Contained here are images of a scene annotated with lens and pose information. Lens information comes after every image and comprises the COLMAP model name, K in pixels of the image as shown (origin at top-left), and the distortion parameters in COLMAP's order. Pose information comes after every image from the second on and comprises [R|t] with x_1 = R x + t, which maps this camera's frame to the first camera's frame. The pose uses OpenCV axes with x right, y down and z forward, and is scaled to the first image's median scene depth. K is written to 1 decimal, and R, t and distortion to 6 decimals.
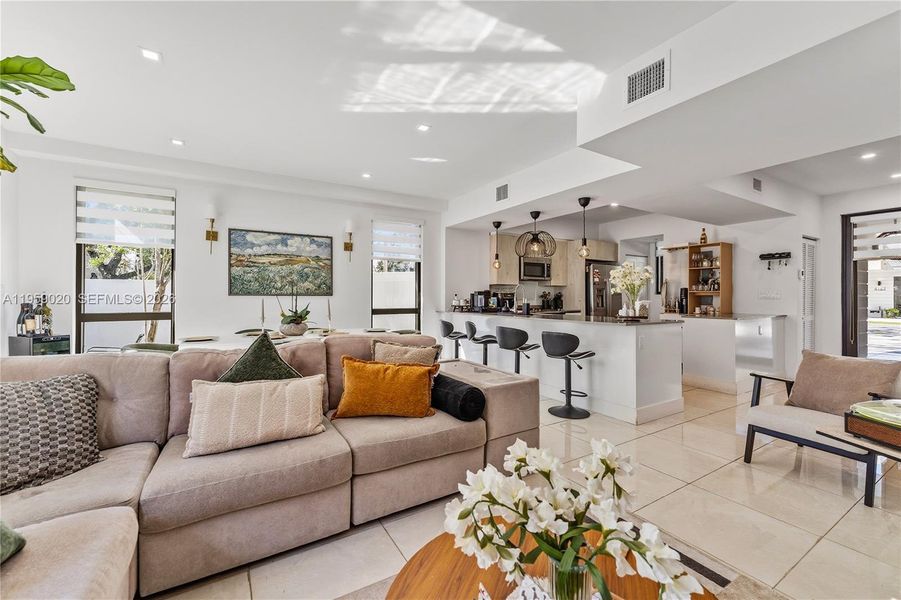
lens RADIAL K [[367.4, 0, 446.8], [0, 367.4, 300.4], [0, 0, 1]] dist [0.001511, -0.000446]
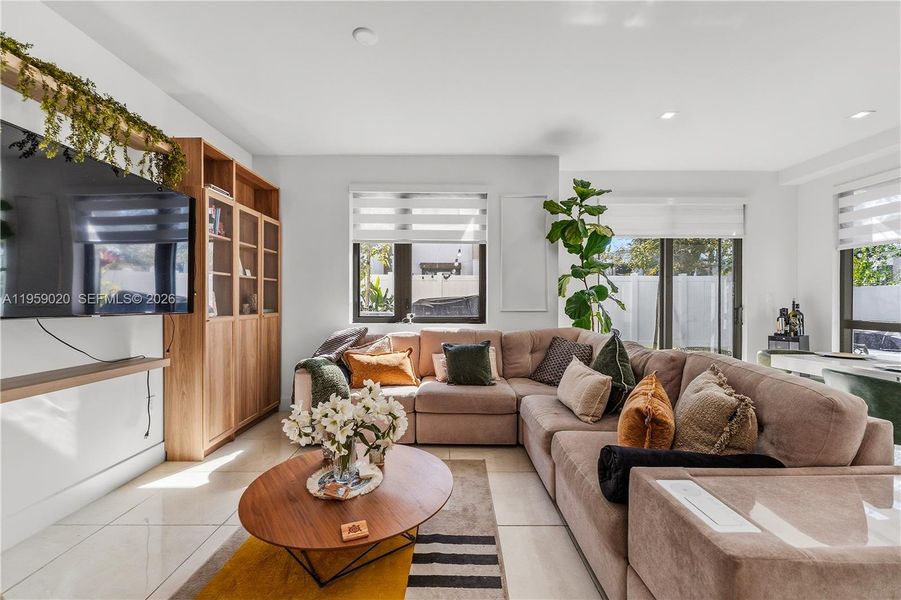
lens RADIAL K [[367.4, 0, 446.1], [0, 367.4, 299.2], [0, 0, 1]] dist [0.001511, -0.000446]
pose [[-0.520049, -0.003057, -0.854131, 0.327631], [-0.009029, 0.999957, 0.001918, -0.009199], [0.854089, 0.008709, -0.520054, 0.465272]]
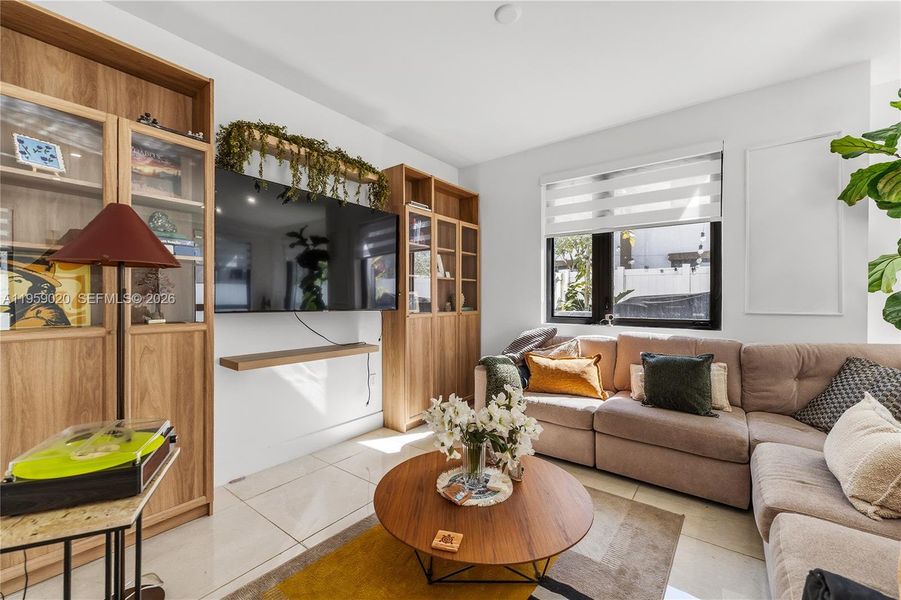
lens RADIAL K [[367.4, 0, 445.1], [0, 367.4, 300.2], [0, 0, 1]] dist [0.001511, -0.000446]
pose [[-0.931598, 0.002162, -0.363484, 0.218958], [-0.002152, 0.999932, 0.011463, -0.009071], [0.363484, 0.011462, -0.931530, 0.507812]]
